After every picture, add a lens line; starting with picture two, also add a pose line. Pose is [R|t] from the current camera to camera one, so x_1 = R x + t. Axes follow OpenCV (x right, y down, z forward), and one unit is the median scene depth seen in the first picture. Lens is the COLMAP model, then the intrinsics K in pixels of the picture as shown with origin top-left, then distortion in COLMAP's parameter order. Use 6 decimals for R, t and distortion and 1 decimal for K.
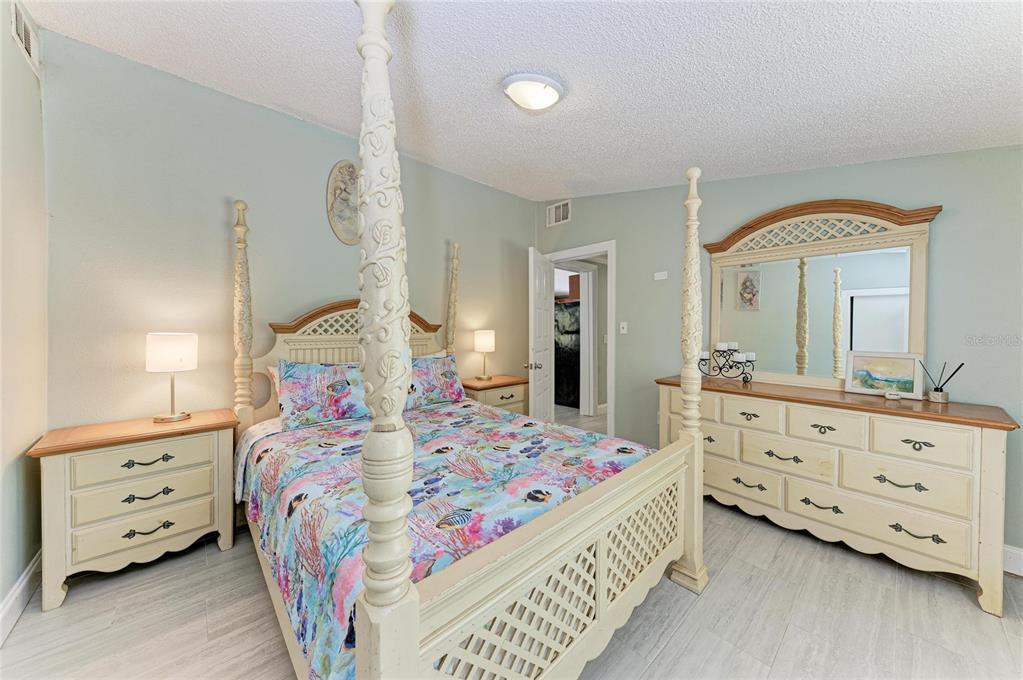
lens RADIAL K [[347.0, 0, 521.6], [0, 347.0, 338.7], [0, 0, 1]] dist [0.016958, -0.003228]
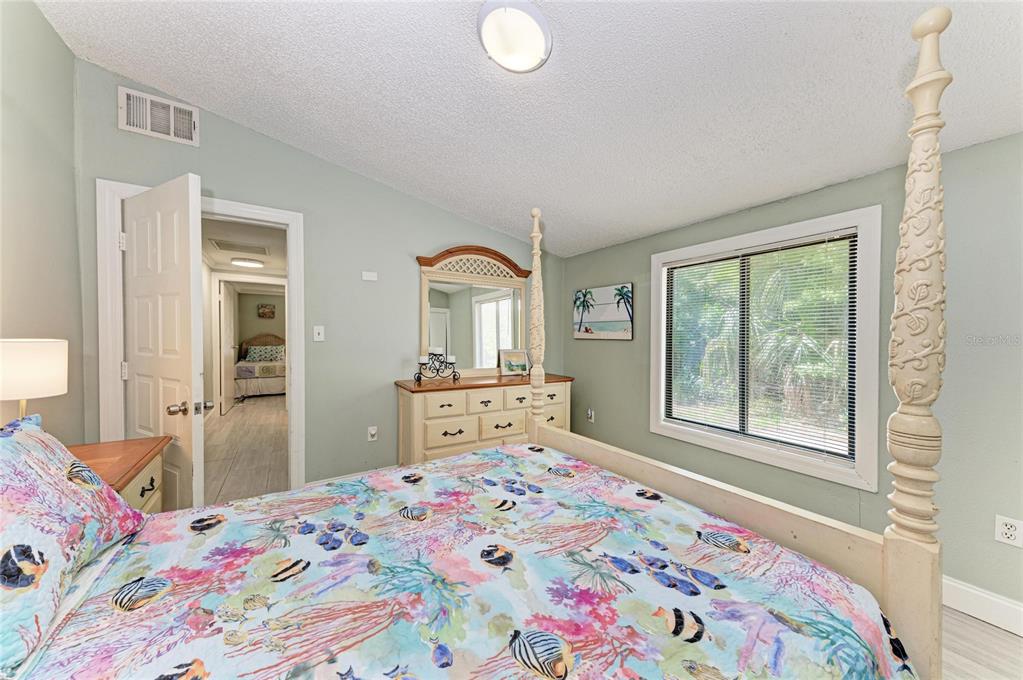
lens RADIAL K [[347.0, 0, 517.3], [0, 347.0, 334.6], [0, 0, 1]] dist [0.016958, -0.003228]
pose [[0.166081, 0.003476, 0.986106, -0.609449], [0.024828, 0.999662, -0.007706, -0.018585], [-0.985800, 0.025763, 0.165938, 0.693760]]
